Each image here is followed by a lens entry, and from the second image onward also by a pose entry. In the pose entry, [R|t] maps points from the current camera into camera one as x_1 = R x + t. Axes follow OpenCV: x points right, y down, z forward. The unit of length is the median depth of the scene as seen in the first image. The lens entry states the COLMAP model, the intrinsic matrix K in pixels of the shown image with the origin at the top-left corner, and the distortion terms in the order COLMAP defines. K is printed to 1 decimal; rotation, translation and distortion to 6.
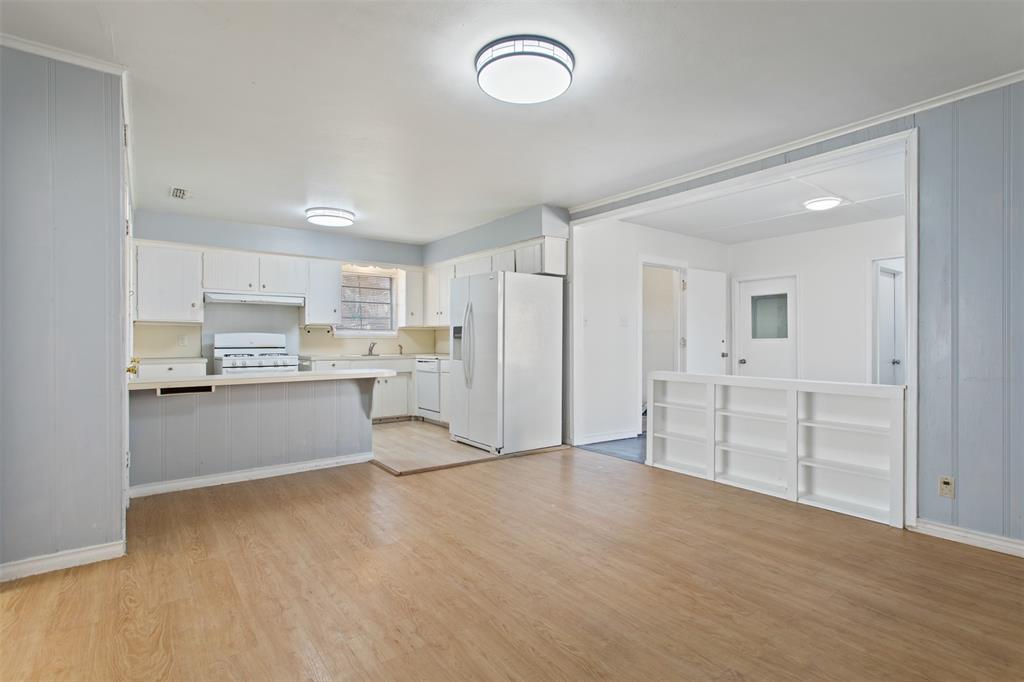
lens RADIAL K [[495.8, 0, 512.0], [0, 495.8, 341.0], [0, 0, 1]] dist [0.004559, 0.000187]
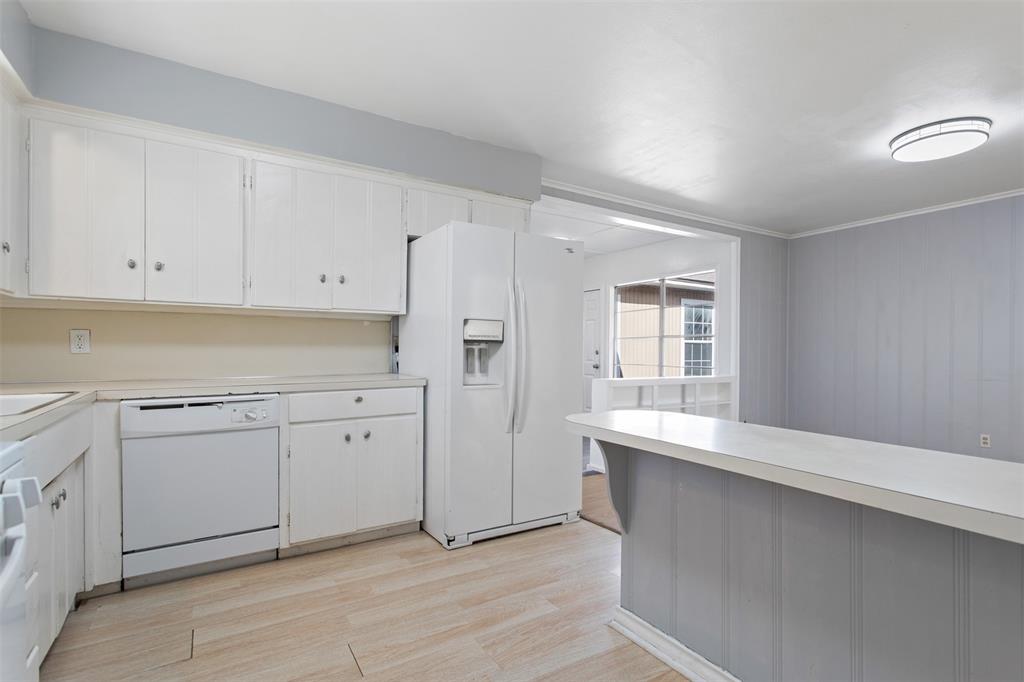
lens RADIAL K [[500.4, 0, 525.4], [0, 500.4, 349.5], [0, 0, 1]] dist [0.004272, 0.000720]
pose [[0.063586, 0.001874, 0.997975, -0.601430], [-0.008828, 0.999960, -0.001316, 0.001559], [-0.997937, -0.008727, 0.063600, 0.881447]]
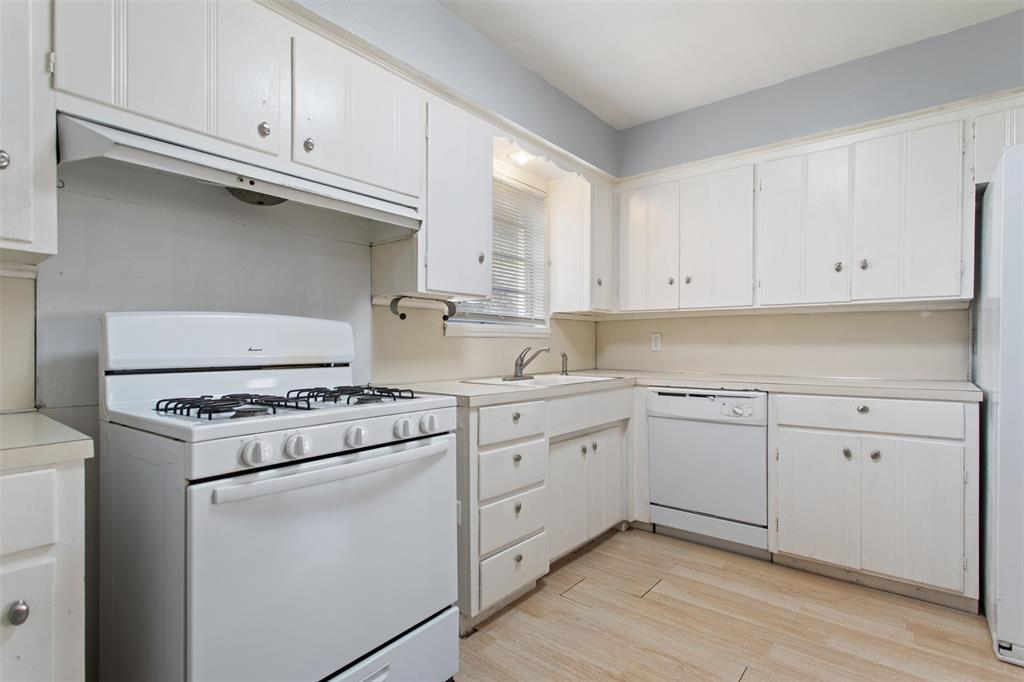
lens RADIAL K [[495.8, 0, 512.0], [0, 495.8, 341.0], [0, 0, 1]] dist [0.004559, 0.000187]
pose [[0.967414, 0.005709, 0.253137, -0.497090], [-0.004691, 0.999978, -0.004627, -0.000282], [-0.253158, 0.003288, 0.967419, 0.761966]]
